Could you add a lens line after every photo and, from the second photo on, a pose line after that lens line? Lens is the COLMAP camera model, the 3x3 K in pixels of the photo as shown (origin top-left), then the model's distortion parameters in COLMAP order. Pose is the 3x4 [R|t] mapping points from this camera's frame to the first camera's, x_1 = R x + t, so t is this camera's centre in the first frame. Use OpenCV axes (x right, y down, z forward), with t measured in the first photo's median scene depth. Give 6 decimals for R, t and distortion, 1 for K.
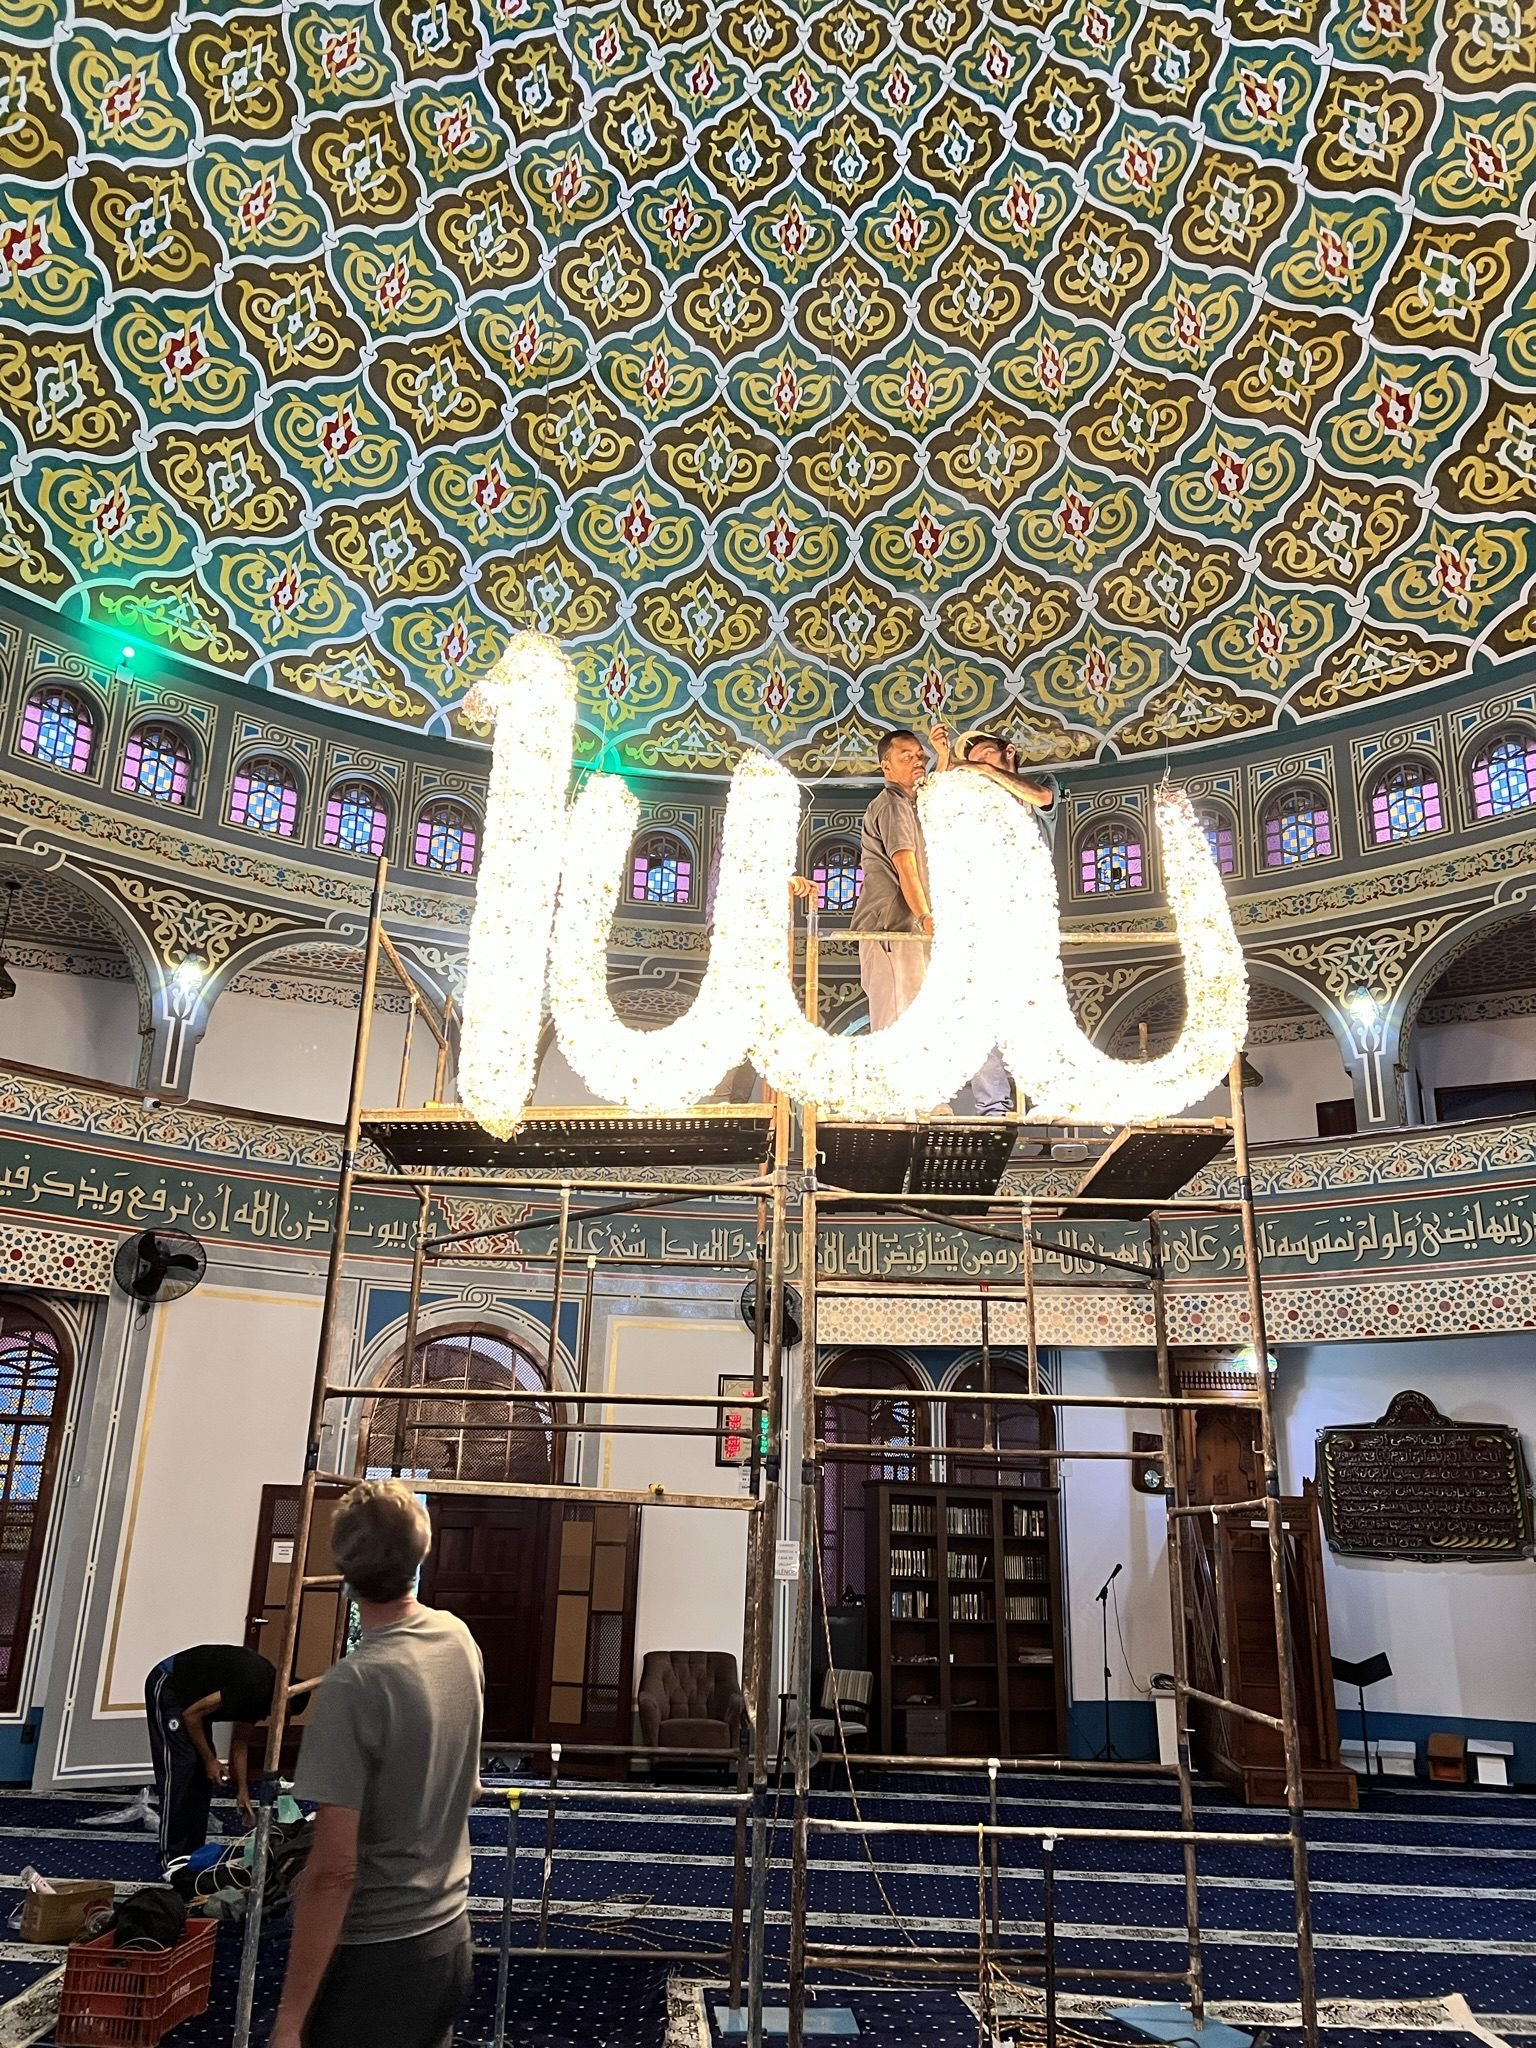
lens RADIAL K [[1510.3, 0, 767.1], [0, 1510.3, 1047.3], [0, 0, 1]] dist [0.047361, -0.056414]
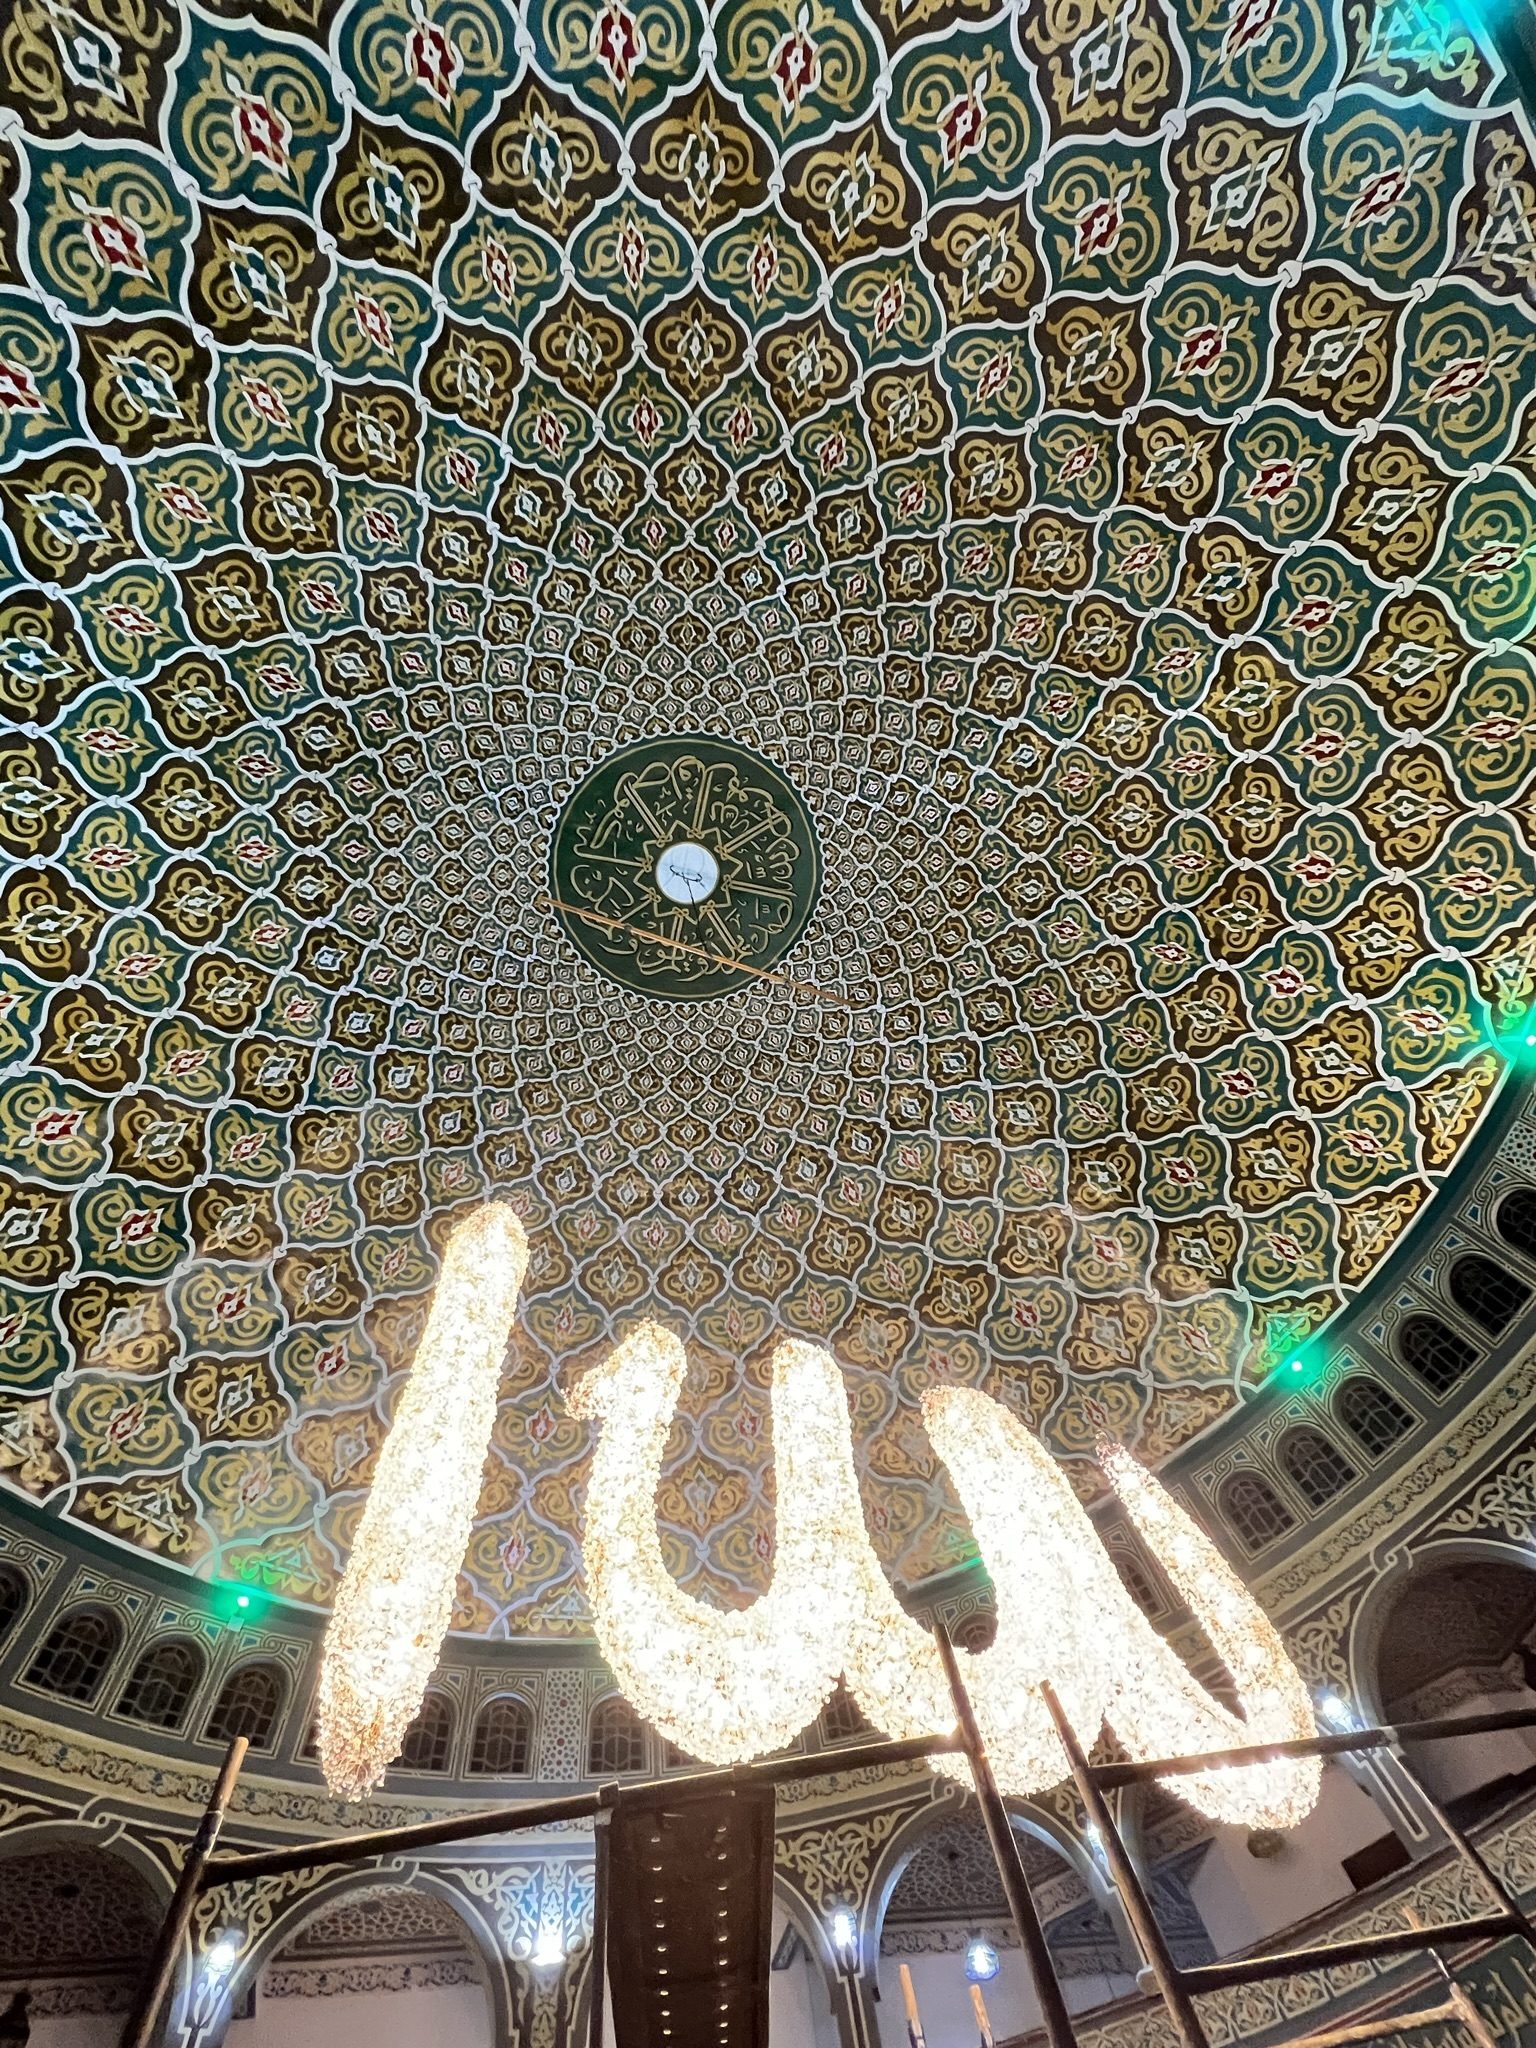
lens RADIAL K [[881.1, 0, 773.1], [0, 881.1, 1016.6], [0, 0, 1]] dist [-0.004080, 0.000554]
pose [[0.981374, -0.147328, 0.123283, -0.015133], [0.189592, 0.639324, -0.745198, 0.053568], [0.030971, 0.754692, 0.655348, 0.197456]]
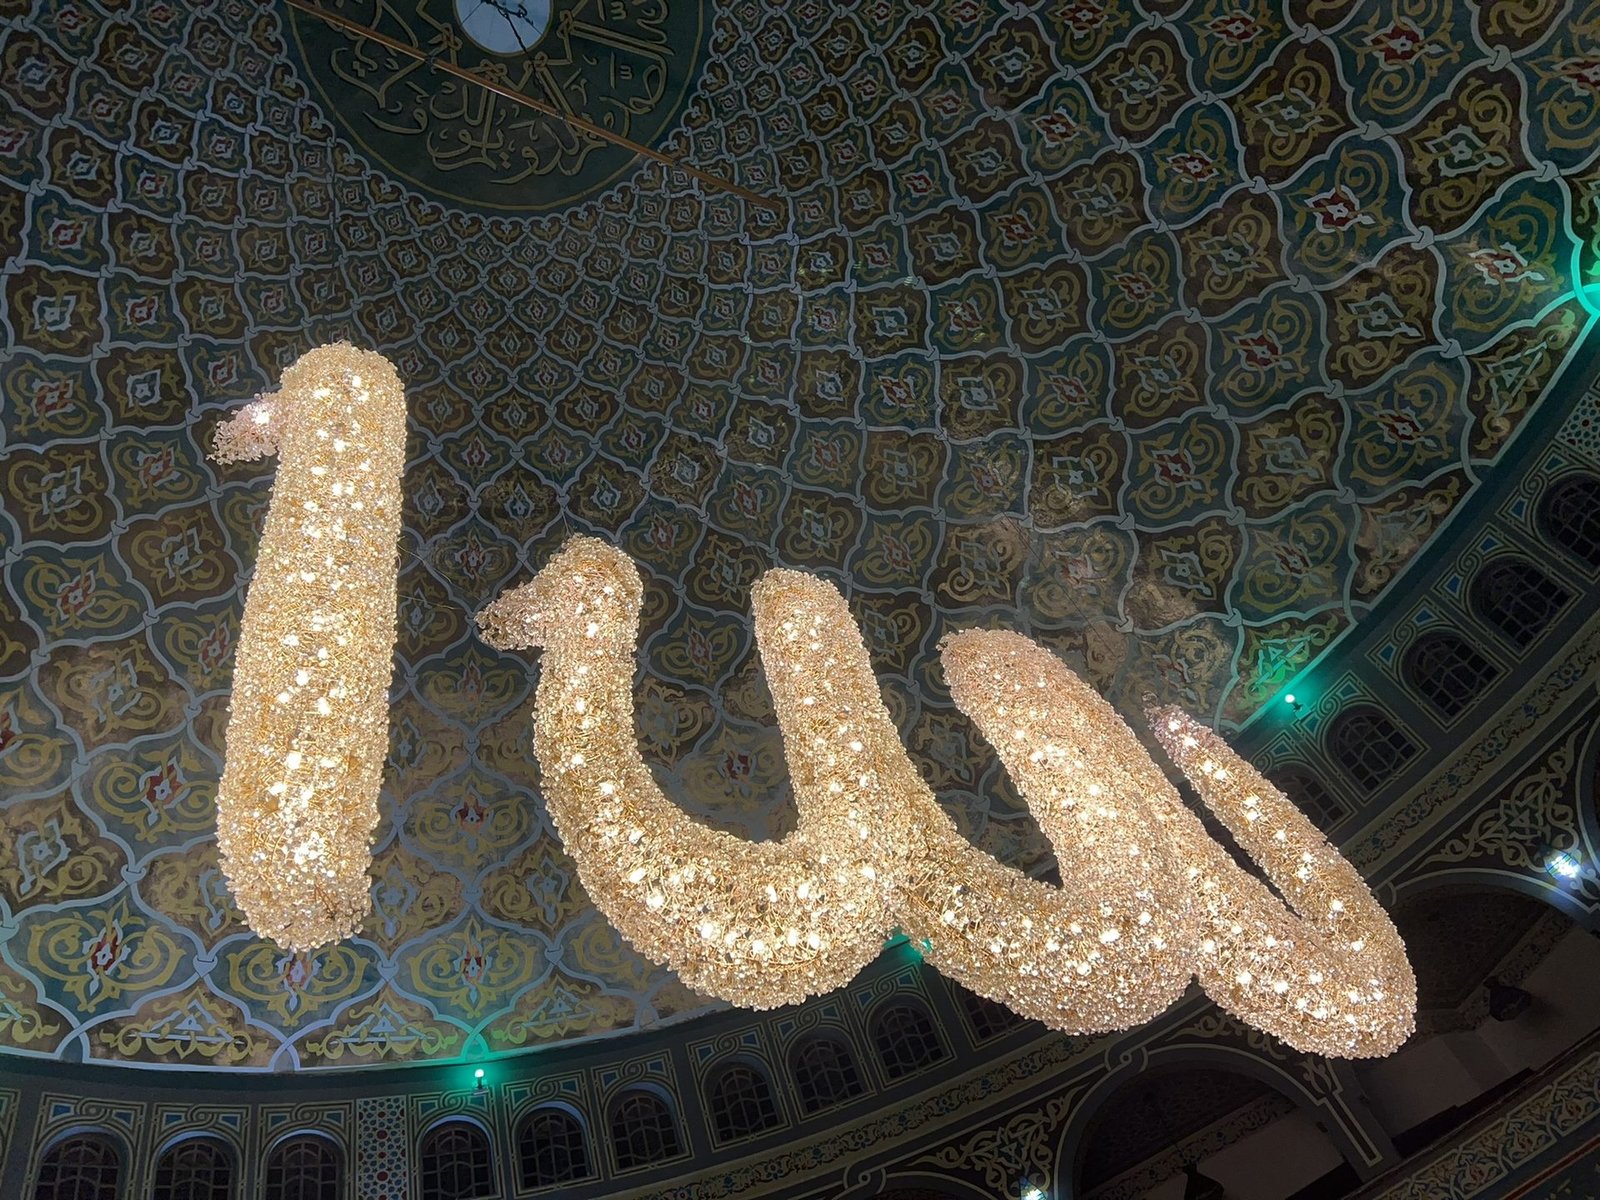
lens RADIAL K [[1197.0, 0, 809.7], [0, 1197.0, 604.0], [0, 0, 1]] dist [0.041818, -0.052028]
pose [[0.948672, -0.187087, 0.254990, -0.056198], [0.298767, 0.794588, -0.528553, 0.065557], [-0.103726, 0.577606, 0.809699, 0.243472]]
